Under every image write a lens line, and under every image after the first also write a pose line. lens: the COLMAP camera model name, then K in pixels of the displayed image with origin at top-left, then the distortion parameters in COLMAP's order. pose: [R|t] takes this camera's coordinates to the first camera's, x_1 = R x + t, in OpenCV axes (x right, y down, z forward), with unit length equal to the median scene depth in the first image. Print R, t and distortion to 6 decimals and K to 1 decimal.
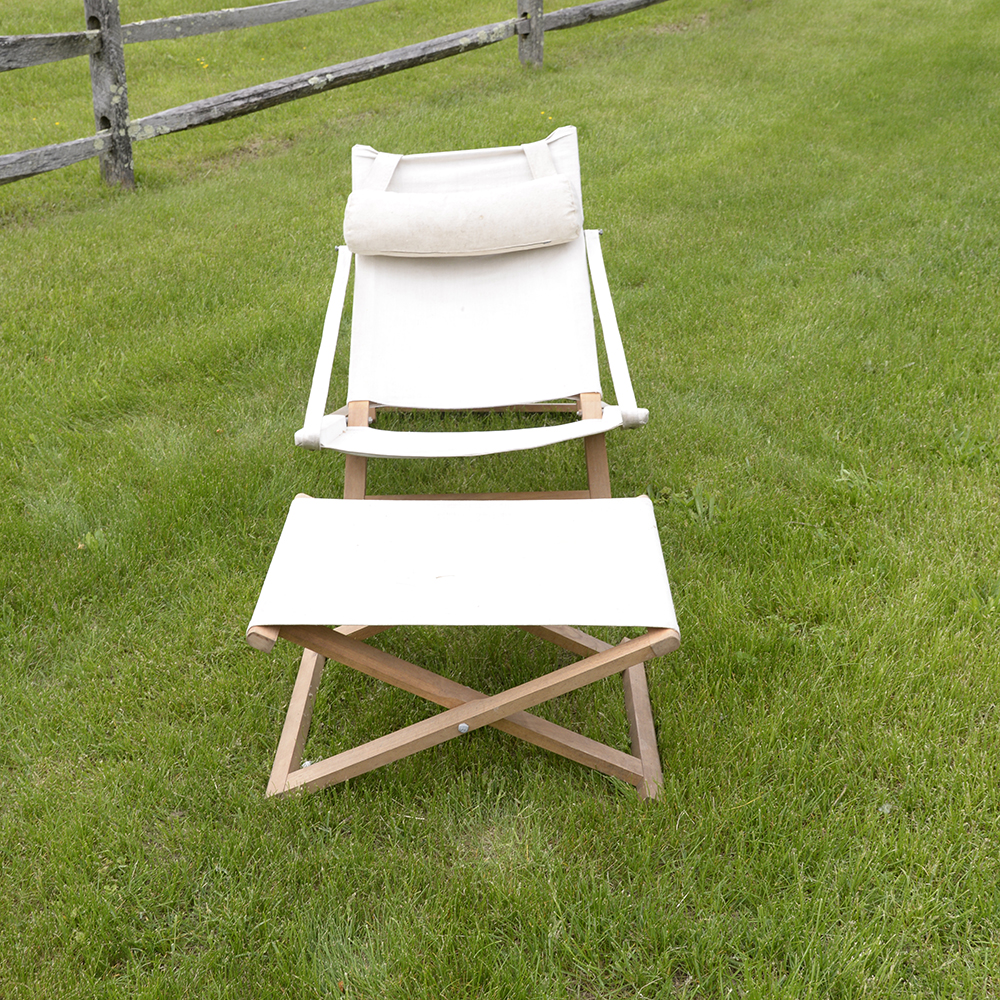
lens RADIAL K [[1253.1, 0, 498.5], [0, 1253.1, 494.5], [0, 0, 1]] dist [-0.018056, 0.000000]
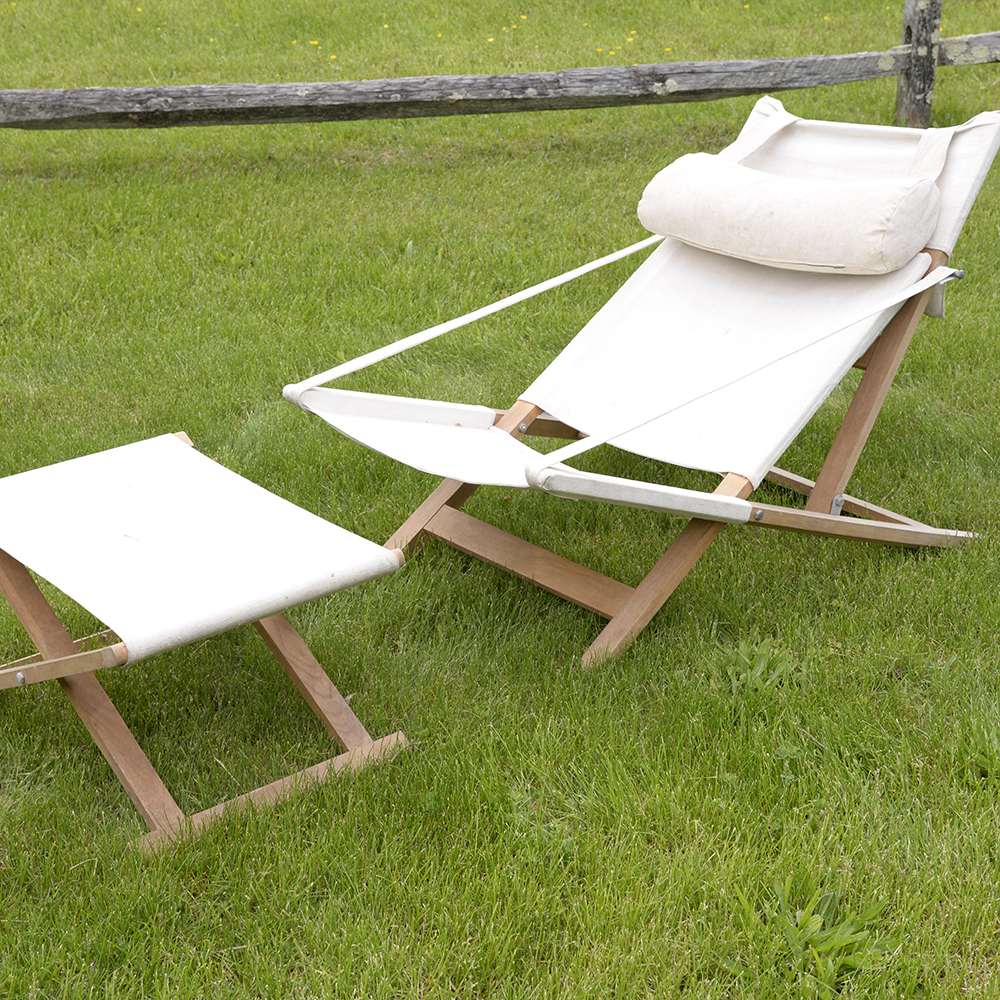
lens RADIAL K [[1918.0, 0, 452.8], [0, 1918.0, 472.3], [0, 0, 1]] dist [0.191110, 0.000000]
pose [[0.626455, 0.284868, -0.725537, 0.448892], [-0.328315, 0.940659, 0.085852, -0.072327], [0.706939, 0.184422, 0.682807, 0.082924]]
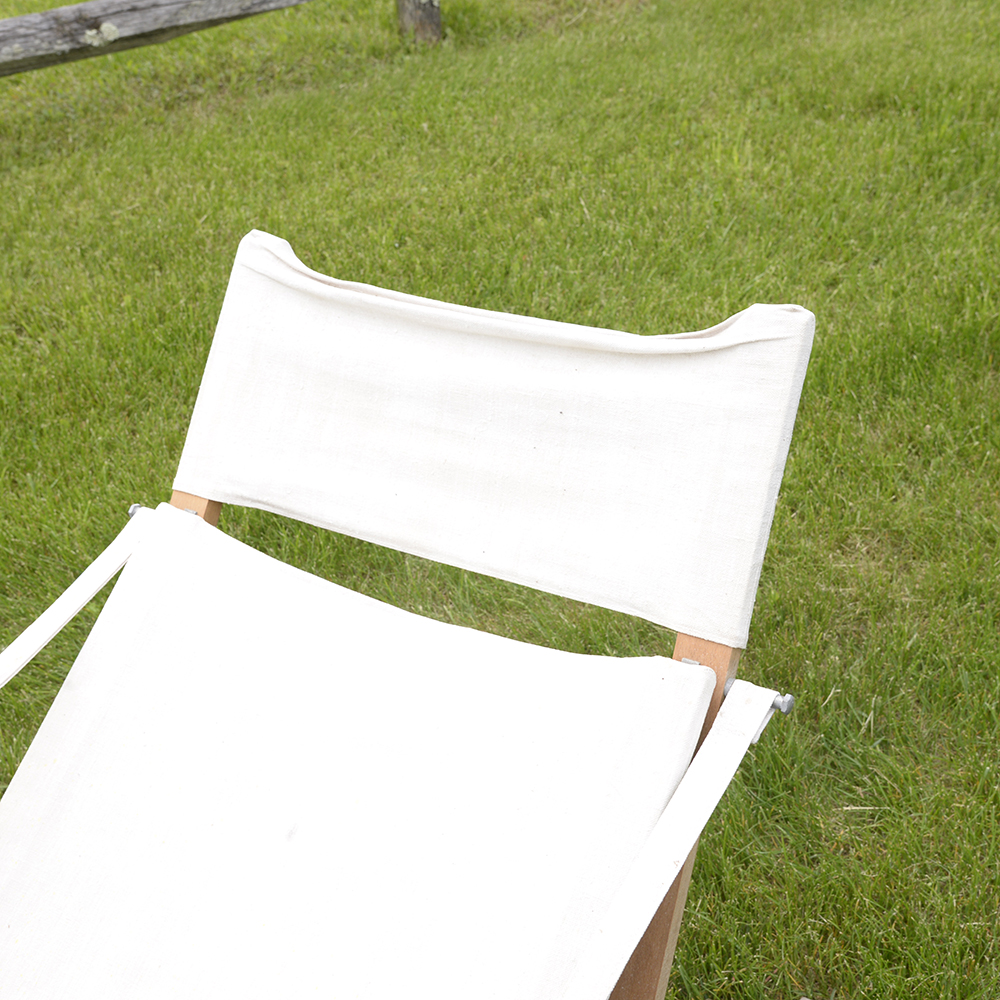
lens RADIAL K [[1463.6, 0, 498.9], [0, 1463.6, 500.9], [0, 0, 1]] dist [0.017628, 0.000000]
pose [[0.851245, 0.249084, -0.461886, 0.111342], [-0.165804, 0.962745, 0.213612, -0.206051], [0.497886, -0.105254, 0.860831, 0.440772]]
